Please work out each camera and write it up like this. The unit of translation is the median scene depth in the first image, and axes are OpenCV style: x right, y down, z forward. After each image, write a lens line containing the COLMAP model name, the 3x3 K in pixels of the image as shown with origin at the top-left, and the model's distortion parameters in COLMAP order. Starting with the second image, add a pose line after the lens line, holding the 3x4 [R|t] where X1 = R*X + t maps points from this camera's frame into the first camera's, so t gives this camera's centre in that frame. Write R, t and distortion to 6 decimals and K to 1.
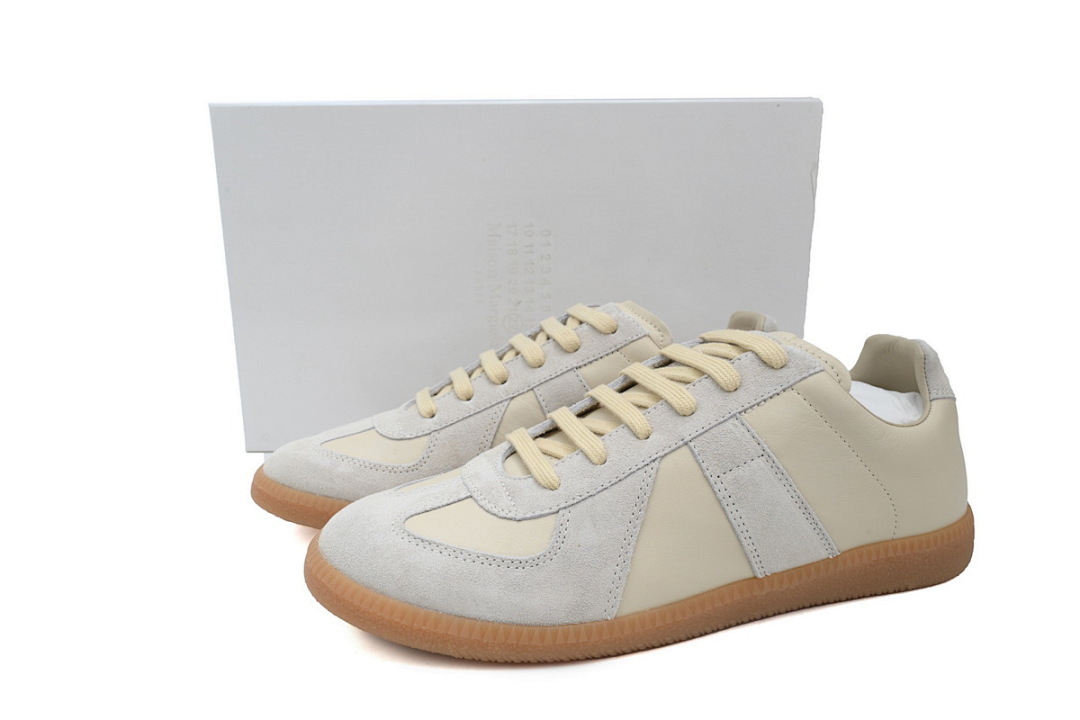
lens RADIAL K [[740.5, 0, 540.0], [0, 740.5, 360.0], [0, 0, 1]] dist [0.042330, -0.000559]
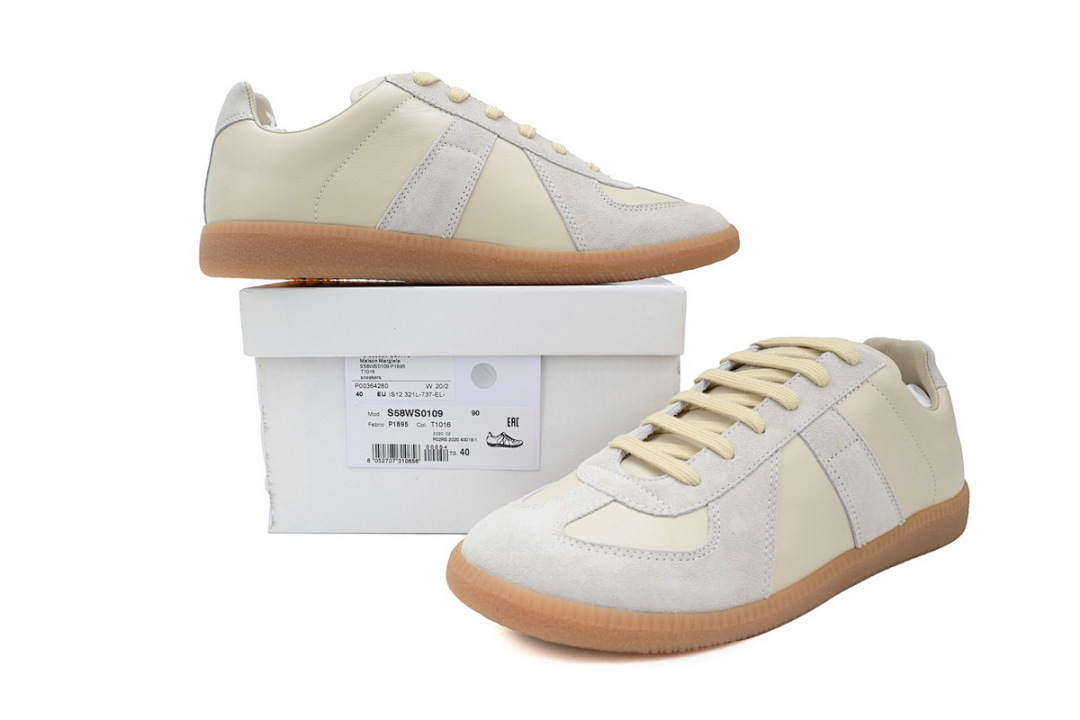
lens RADIAL K [[740.5, 0, 540.0], [0, 740.5, 360.0], [0, 0, 1]] dist [0.042330, -0.000559]
pose [[0.956697, -0.039168, 0.288438, -0.503563], [0.052563, 0.997862, -0.038839, 0.023843], [-0.286300, 0.052318, 0.956711, 0.027105]]
